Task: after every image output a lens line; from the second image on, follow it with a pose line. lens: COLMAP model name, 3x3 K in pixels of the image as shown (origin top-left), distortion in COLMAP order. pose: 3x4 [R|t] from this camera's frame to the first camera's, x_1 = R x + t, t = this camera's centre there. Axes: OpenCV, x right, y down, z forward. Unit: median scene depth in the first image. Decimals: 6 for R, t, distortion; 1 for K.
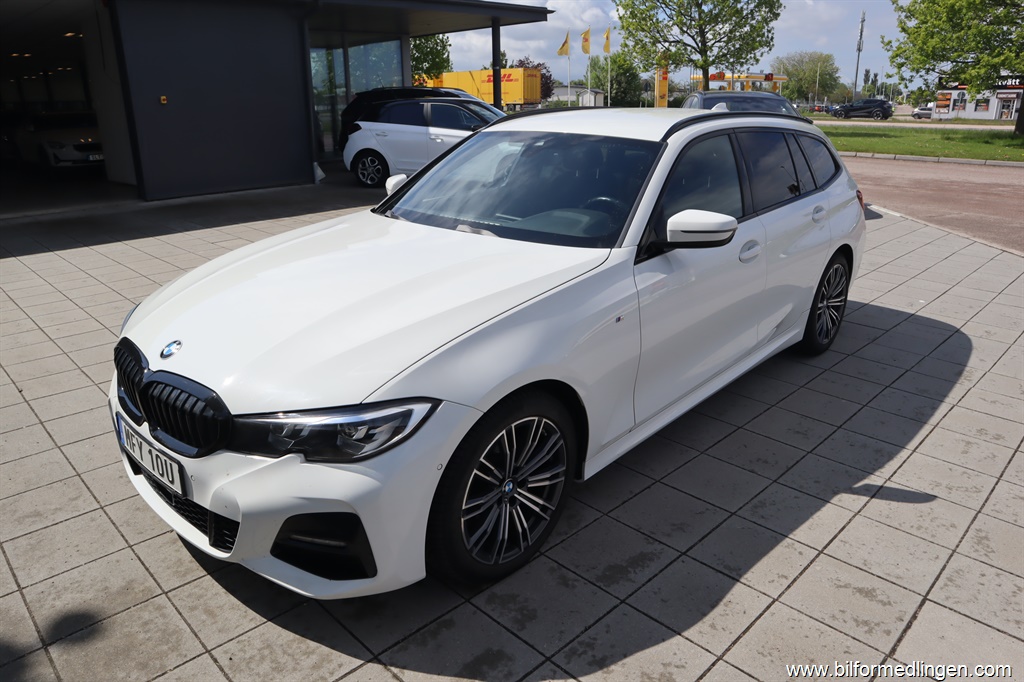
lens RADIAL K [[707.8, 0, 512.0], [0, 707.8, 341.0], [0, 0, 1]] dist [-0.129480, 0.081259]
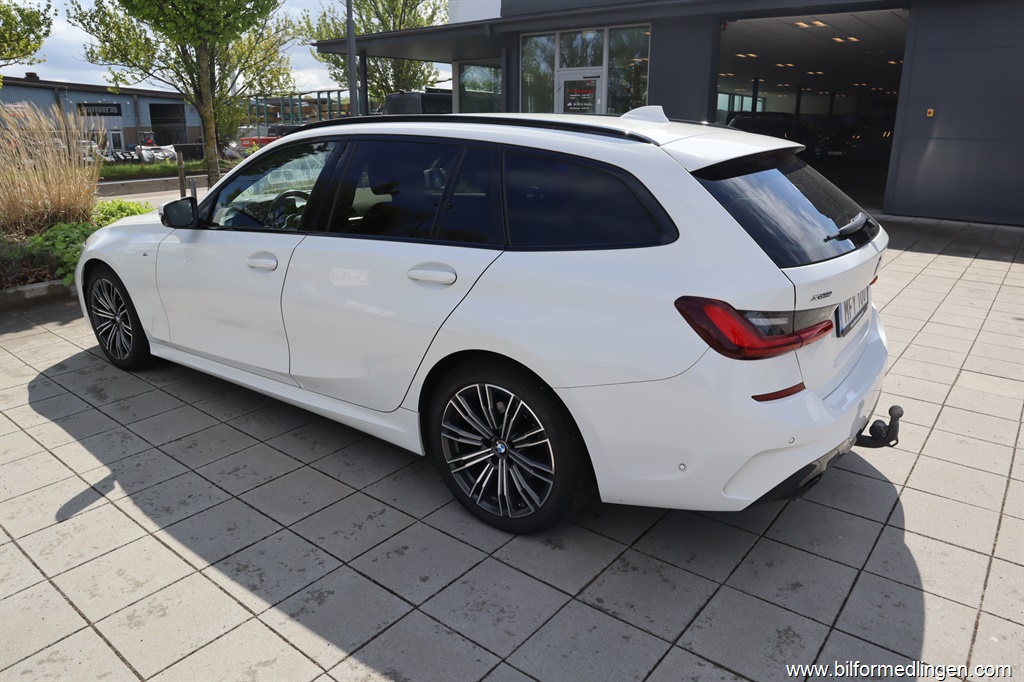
lens RADIAL K [[707.8, 0, 512.0], [0, 707.8, 341.0], [0, 0, 1]] dist [-0.129480, 0.081259]
pose [[0.119353, 0.308722, -0.943634, 1.557252], [-0.327823, 0.909379, 0.256051, -0.457418], [0.937170, 0.278785, 0.209743, 1.367120]]
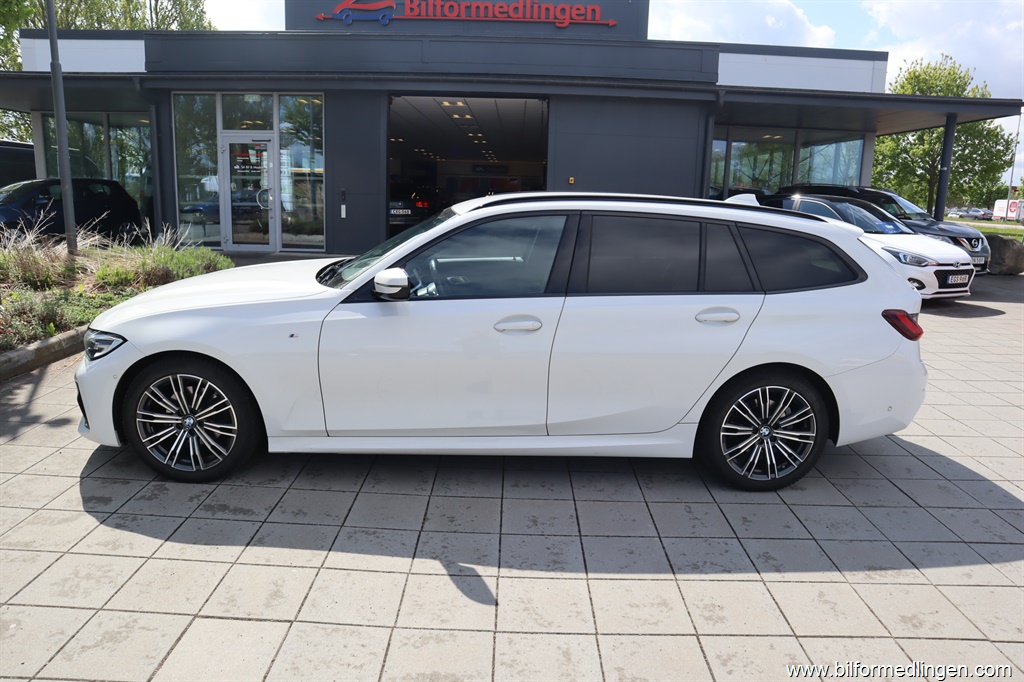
lens RADIAL K [[707.8, 0, 512.0], [0, 707.8, 341.0], [0, 0, 1]] dist [-0.129480, 0.081259]
pose [[0.707367, 0.181949, -0.683027, 1.246832], [-0.266565, 0.963622, -0.019368, -0.097307], [0.654656, 0.195772, 0.730136, 0.284562]]
